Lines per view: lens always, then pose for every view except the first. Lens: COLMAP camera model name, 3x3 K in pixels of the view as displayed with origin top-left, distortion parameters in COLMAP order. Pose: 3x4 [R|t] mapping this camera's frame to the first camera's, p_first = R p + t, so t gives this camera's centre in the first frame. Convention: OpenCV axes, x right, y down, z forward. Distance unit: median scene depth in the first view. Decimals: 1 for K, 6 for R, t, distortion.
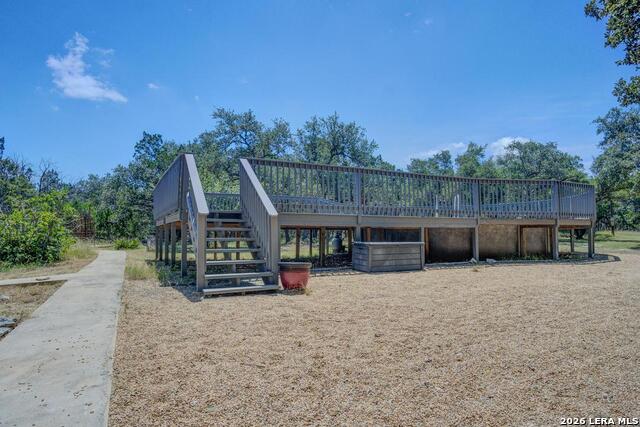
lens RADIAL K [[351.8, 0, 320.0], [0, 351.8, 213.5], [0, 0, 1]] dist [-0.045591, 0.000963]
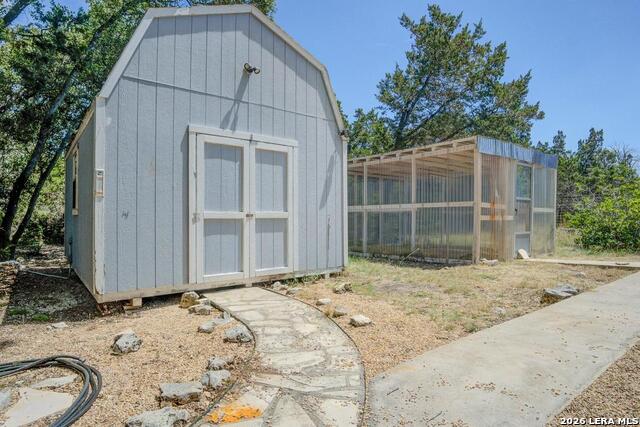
lens RADIAL K [[351.8, 0, 320.0], [0, 351.8, 213.5], [0, 0, 1]] dist [-0.045591, 0.000963]
pose [[0.115161, 0.001477, -0.993346, 0.141023], [0.035488, 0.999354, 0.005600, -0.000542], [0.992713, -0.035897, 0.115035, -0.039132]]
